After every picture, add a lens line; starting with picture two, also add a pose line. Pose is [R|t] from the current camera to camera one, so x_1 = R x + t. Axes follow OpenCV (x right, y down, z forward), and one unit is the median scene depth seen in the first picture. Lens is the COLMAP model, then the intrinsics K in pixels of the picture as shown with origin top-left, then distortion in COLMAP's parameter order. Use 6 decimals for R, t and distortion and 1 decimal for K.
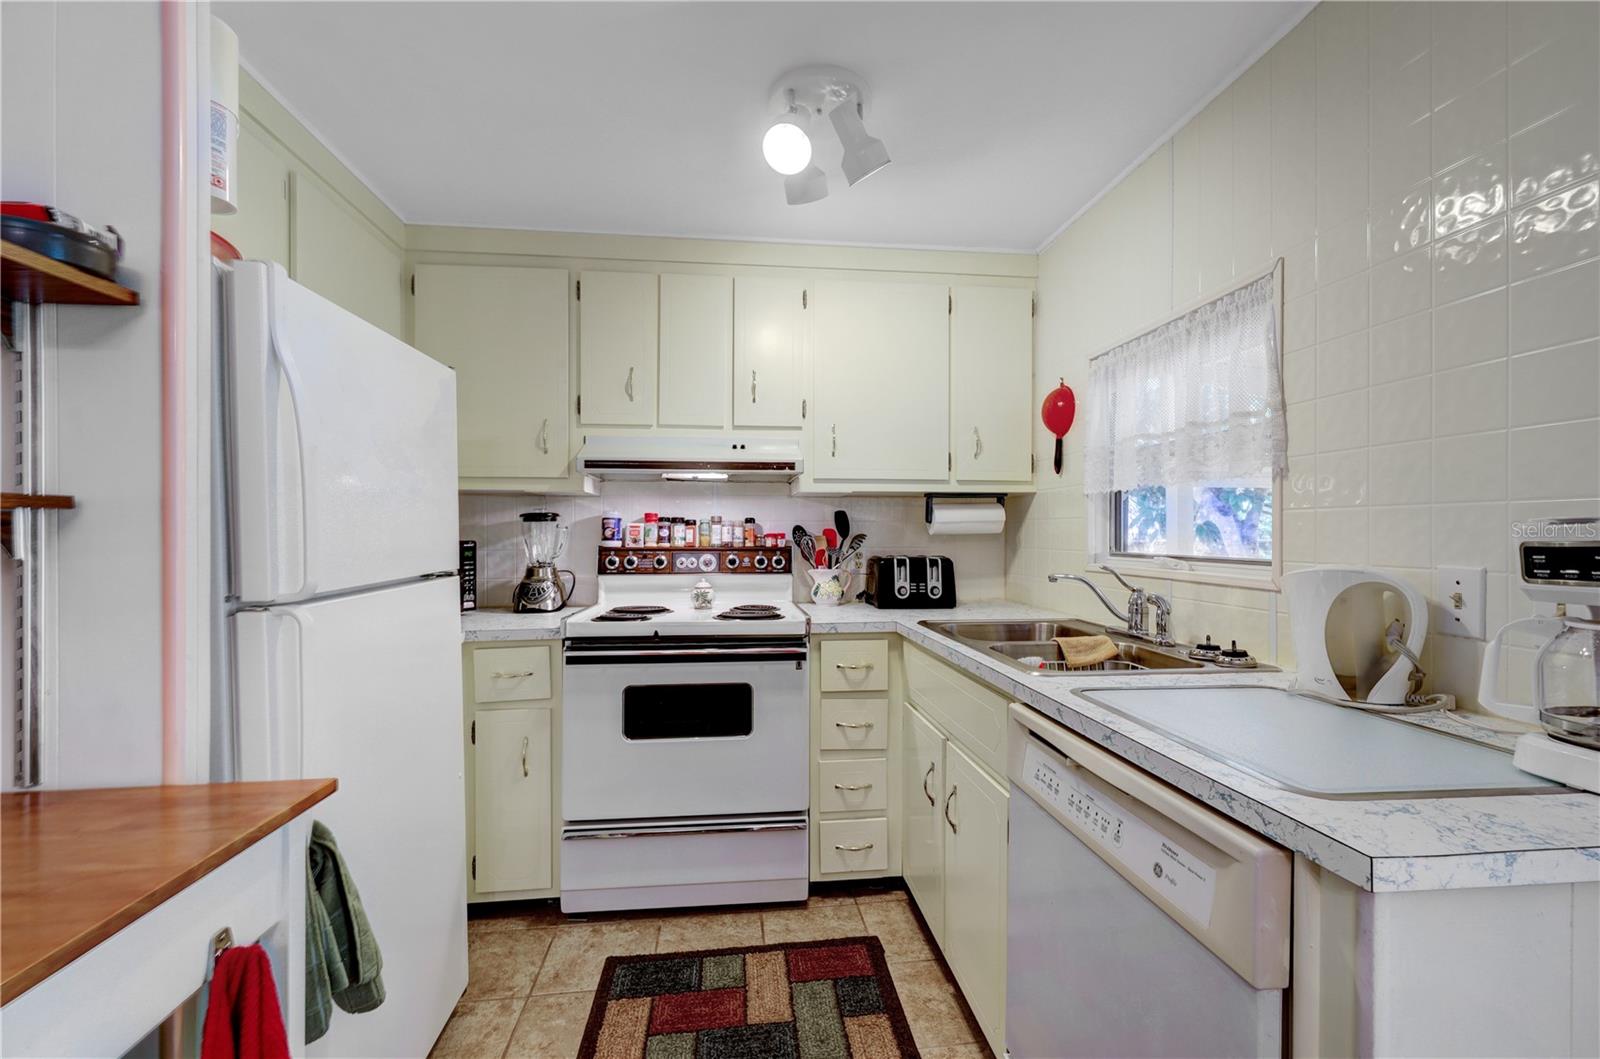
lens RADIAL K [[653.4, 0, 799.1], [0, 653.4, 538.1], [0, 0, 1]] dist [0.003628, 0.000487]
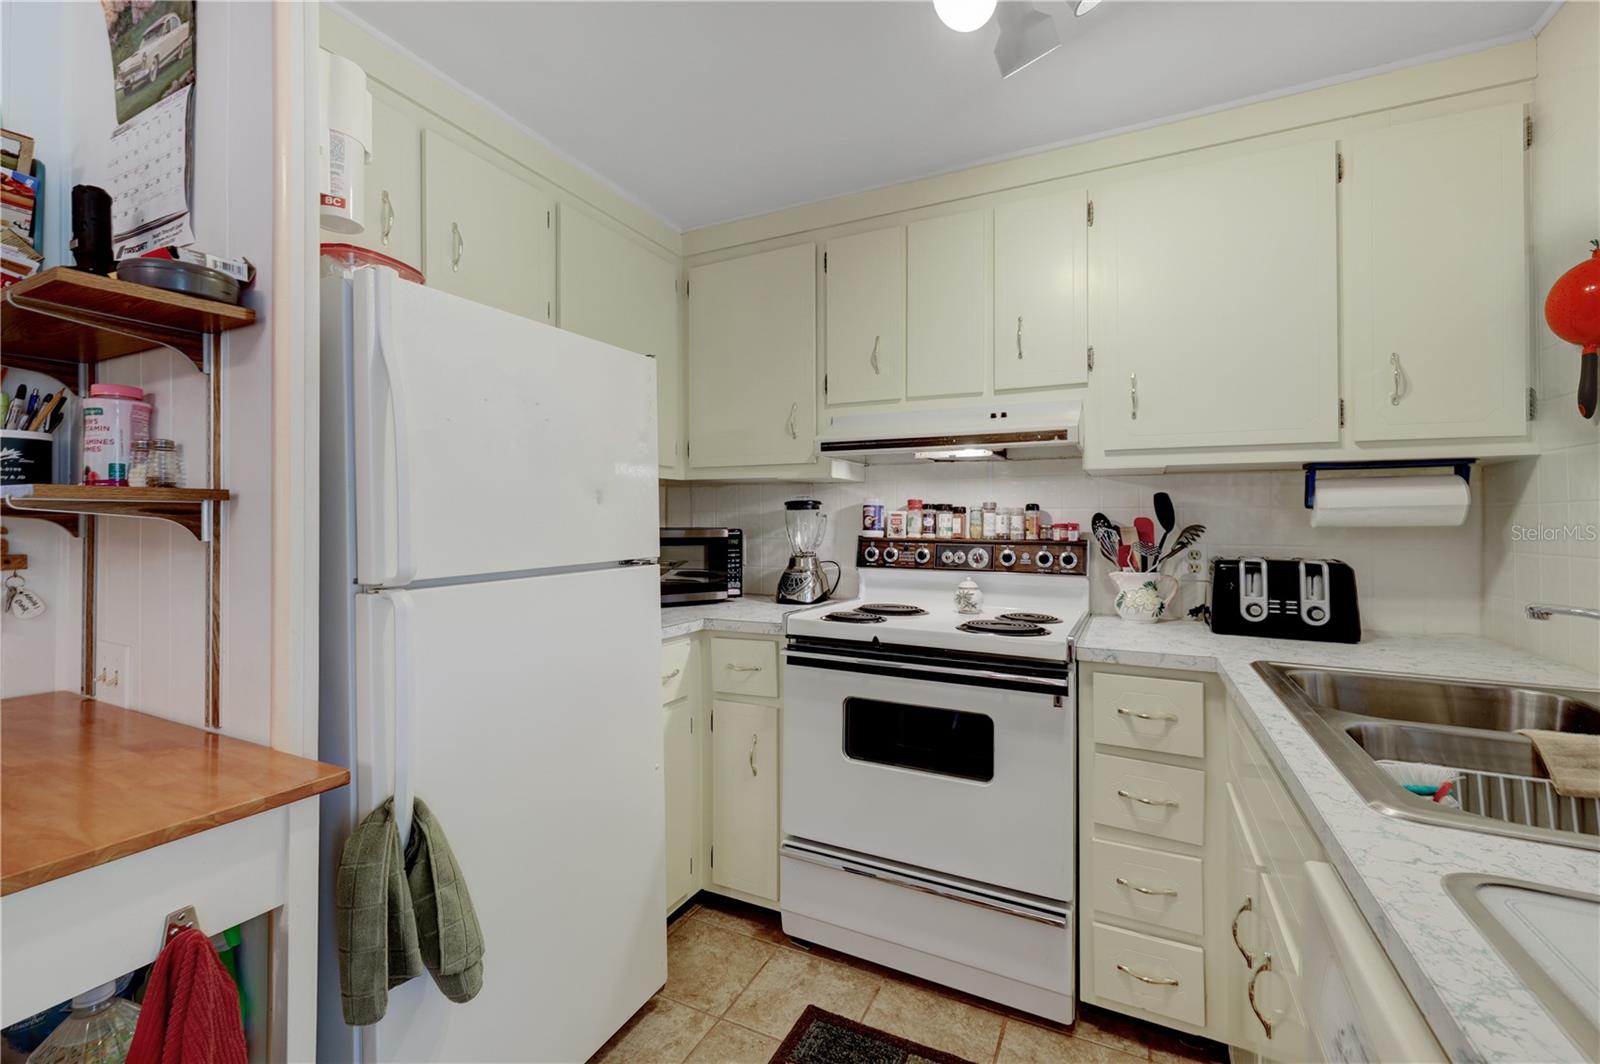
lens RADIAL K [[664.8, 0, 800.4], [0, 664.8, 516.2], [0, 0, 1]] dist [0.001447, -0.000478]
pose [[0.844715, 0.000035, -0.535216, 0.145079], [-0.008666, 0.999870, -0.013611, -0.002757], [0.535146, 0.016136, 0.844606, 0.189522]]
